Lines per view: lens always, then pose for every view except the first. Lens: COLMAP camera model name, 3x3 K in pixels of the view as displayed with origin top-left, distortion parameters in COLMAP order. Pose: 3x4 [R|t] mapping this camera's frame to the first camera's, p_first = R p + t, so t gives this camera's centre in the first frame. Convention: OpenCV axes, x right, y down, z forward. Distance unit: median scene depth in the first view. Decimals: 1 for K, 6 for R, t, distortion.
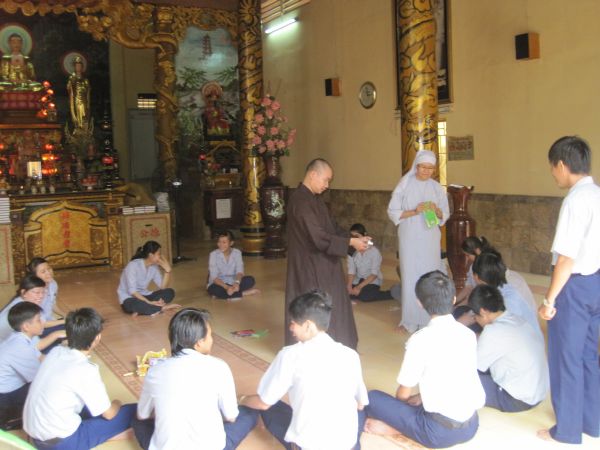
lens RADIAL K [[602.9, 0, 300.0], [0, 602.9, 225.0], [0, 0, 1]] dist [-0.180495, 0.139194]
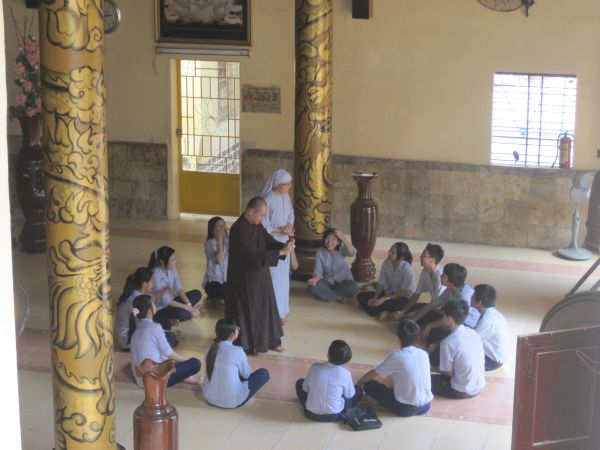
lens RADIAL K [[1409.3, 0, 300.0], [0, 1409.3, 225.0], [0, 0, 1]] dist [0.022306, 0.032778]
pose [[0.713185, -0.137634, 0.687331, -0.914849], [0.033052, 0.986047, 0.163156, -0.227650], [-0.700196, -0.093643, 0.707783, -0.421364]]
